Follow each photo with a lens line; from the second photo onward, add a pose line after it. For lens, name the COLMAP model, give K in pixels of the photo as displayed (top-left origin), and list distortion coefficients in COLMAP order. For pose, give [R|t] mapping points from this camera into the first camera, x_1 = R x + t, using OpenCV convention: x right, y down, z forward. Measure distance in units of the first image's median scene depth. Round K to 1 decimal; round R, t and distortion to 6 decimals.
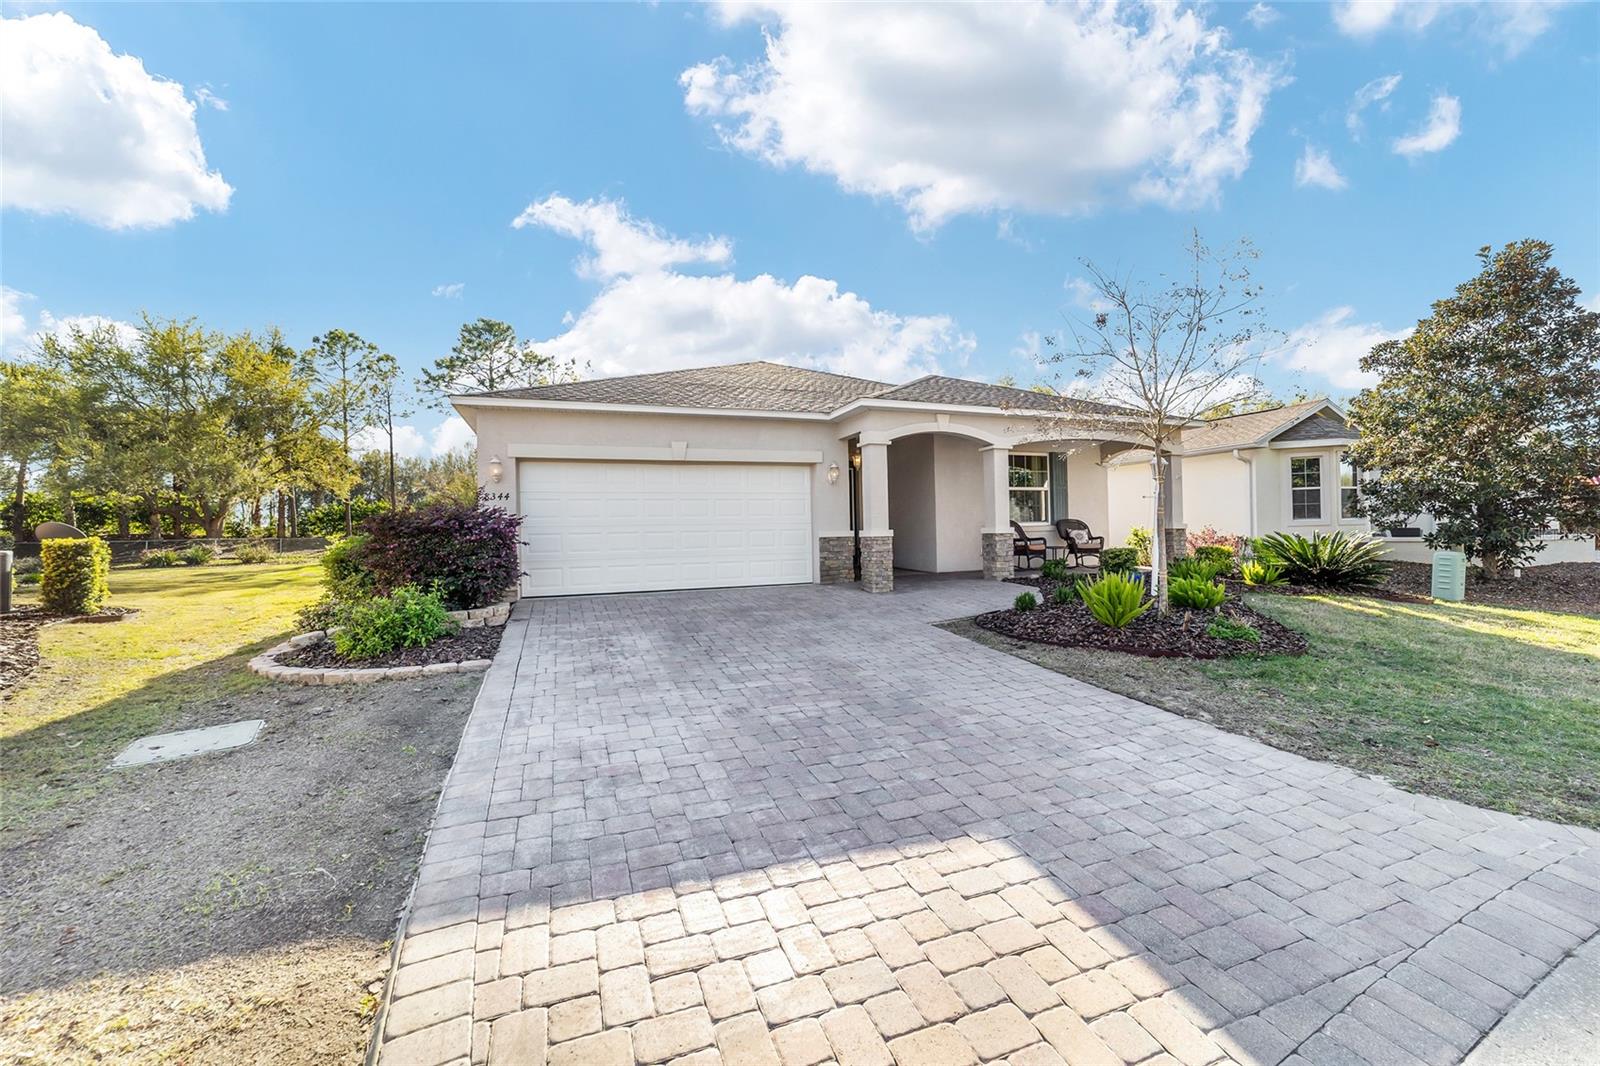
lens RADIAL K [[615.6, 0, 798.9], [0, 615.6, 527.9], [0, 0, 1]] dist [-0.001316, 0.000191]
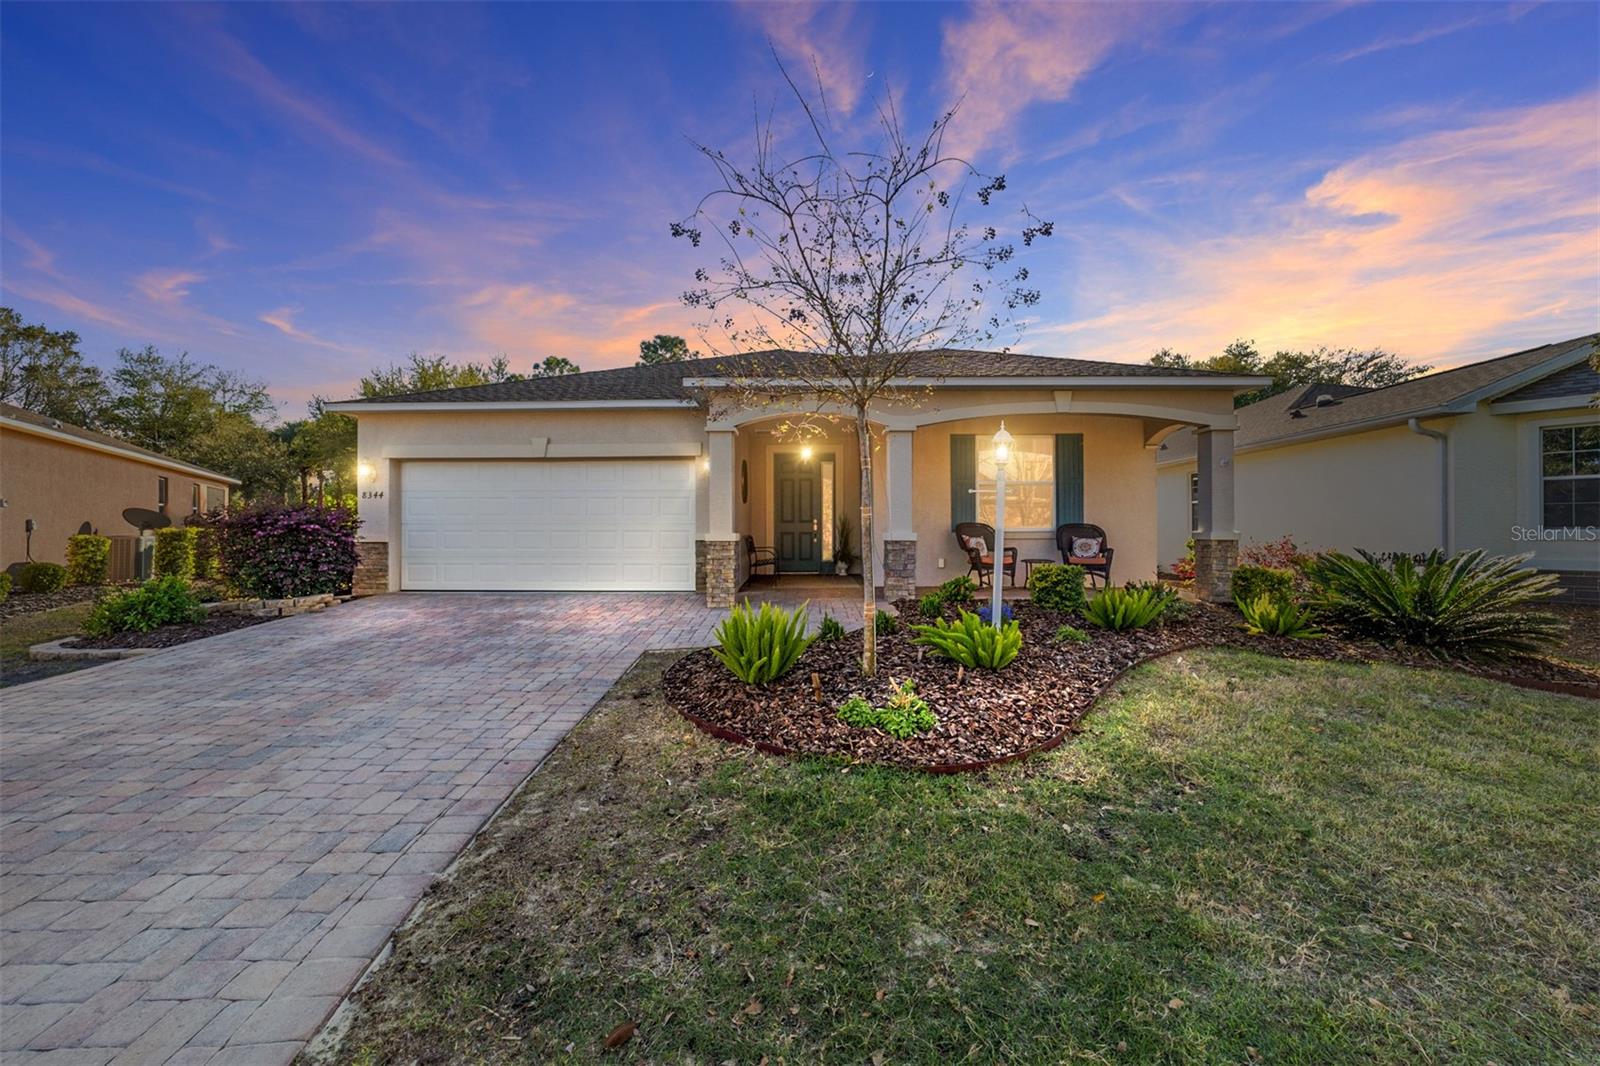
lens RADIAL K [[613.1, 0, 802.1], [0, 613.1, 527.5], [0, 0, 1]] dist [-0.014613, 0.000101]
pose [[0.928352, 0.015412, -0.371382, 0.504355], [-0.015000, 0.999879, 0.003998, -0.008618], [0.371399, 0.001859, 0.928471, 0.246558]]
